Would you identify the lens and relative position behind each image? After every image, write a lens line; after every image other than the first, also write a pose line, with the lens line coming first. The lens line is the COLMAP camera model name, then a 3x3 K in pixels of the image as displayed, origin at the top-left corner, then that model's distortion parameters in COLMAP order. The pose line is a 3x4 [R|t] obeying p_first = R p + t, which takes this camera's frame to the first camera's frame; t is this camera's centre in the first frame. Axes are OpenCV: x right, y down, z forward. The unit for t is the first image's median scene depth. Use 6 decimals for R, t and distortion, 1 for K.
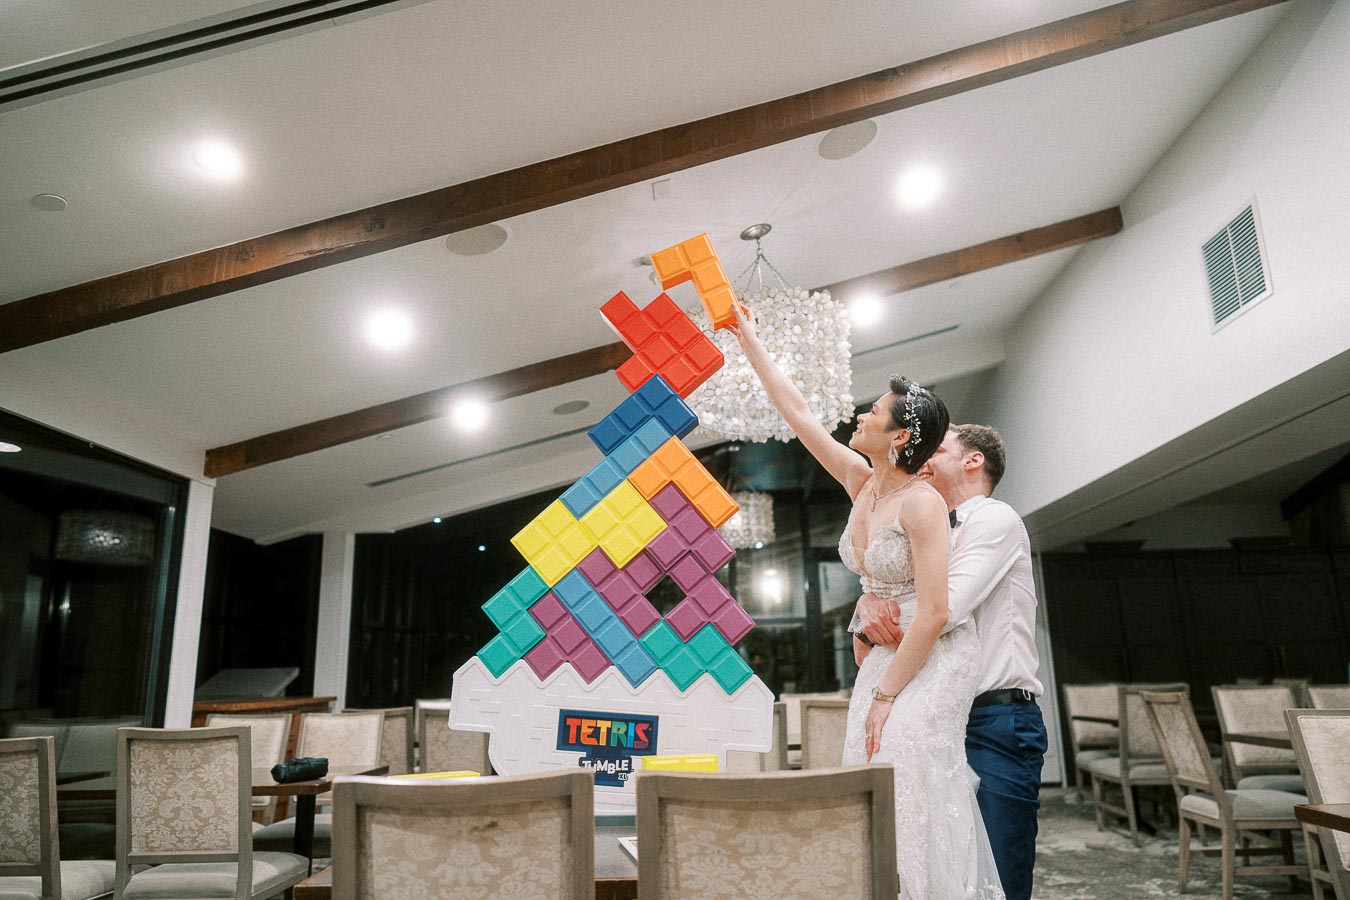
lens RADIAL K [[901.3, 0, 687.8], [0, 901.3, 466.0], [0, 0, 1]] dist [-0.001564, 0.000570]
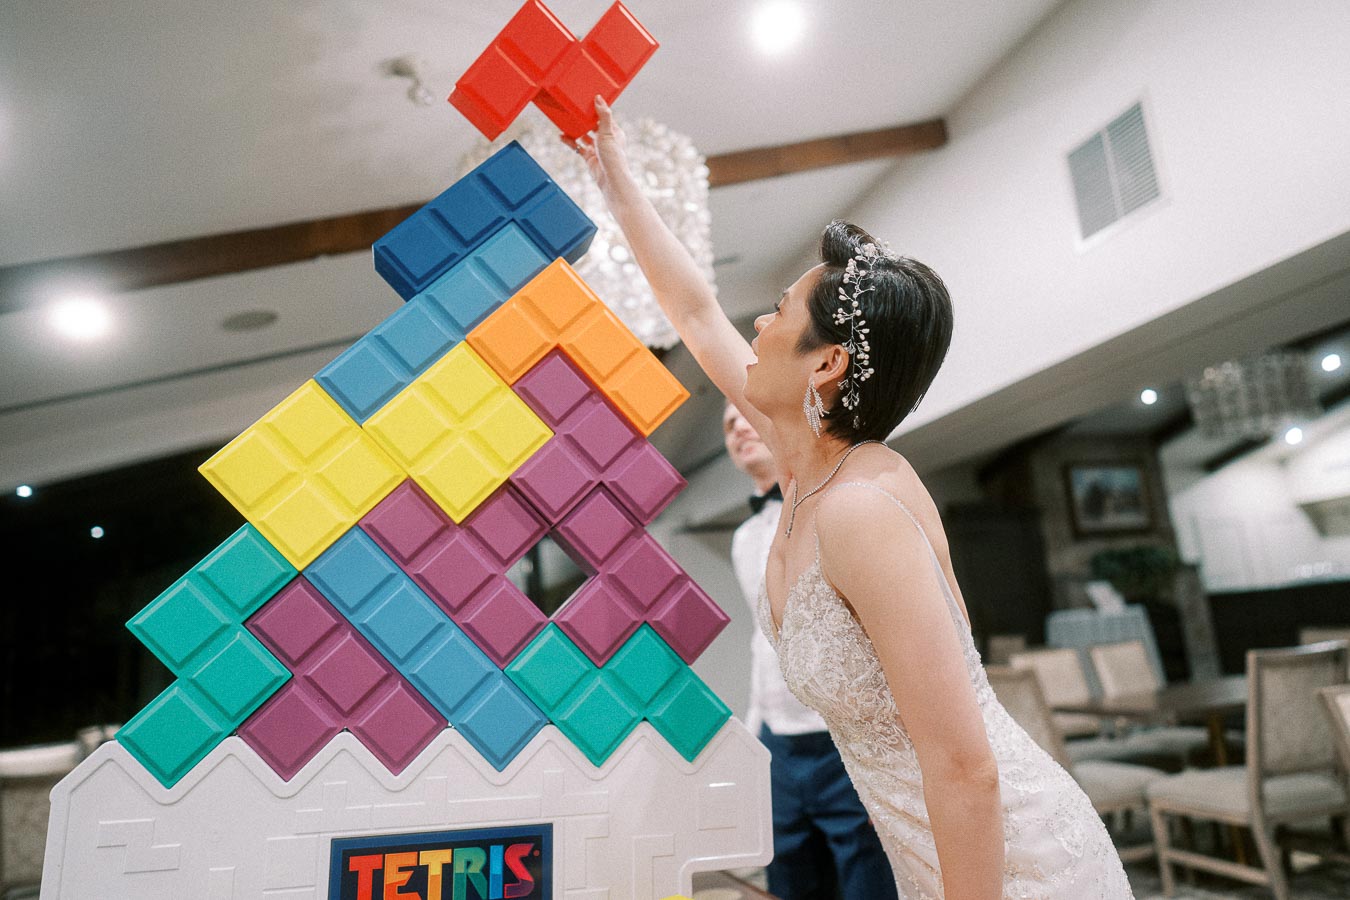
lens RADIAL K [[901.3, 0, 687.8], [0, 901.3, 466.0], [0, 0, 1]] dist [-0.001564, 0.000570]
pose [[0.941297, -0.012927, 0.337332, -0.121739], [0.008574, 0.999860, 0.014392, 0.077947], [-0.337471, -0.010655, 0.941276, 0.511130]]
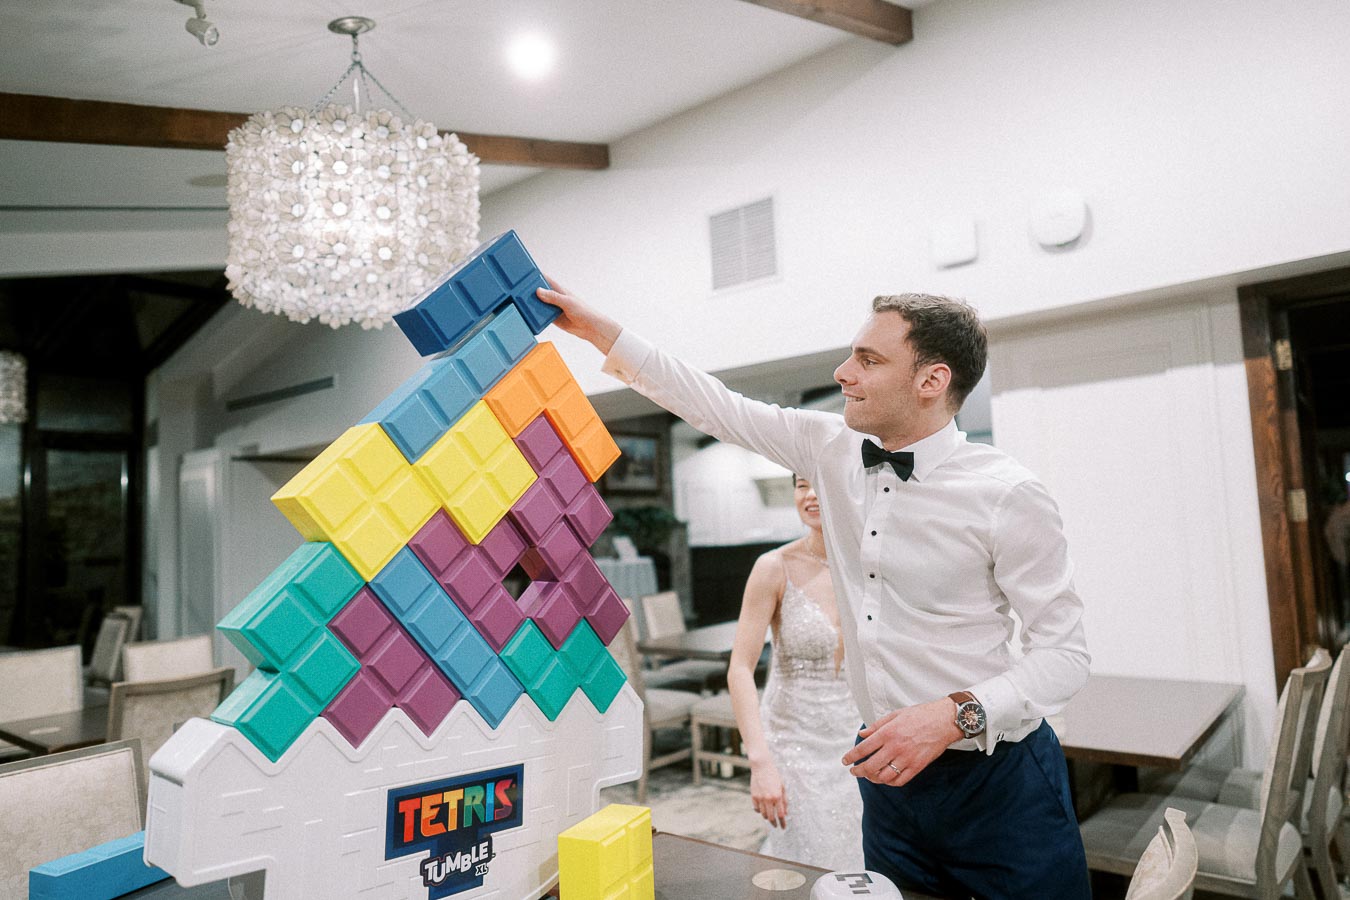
lens RADIAL K [[901.3, 0, 687.8], [0, 901.3, 466.0], [0, 0, 1]] dist [-0.001564, 0.000570]
pose [[0.620884, 0.034568, 0.783140, -0.474061], [-0.127497, 0.990178, 0.057376, 0.006349], [-0.773464, -0.135472, 0.619193, 0.512632]]
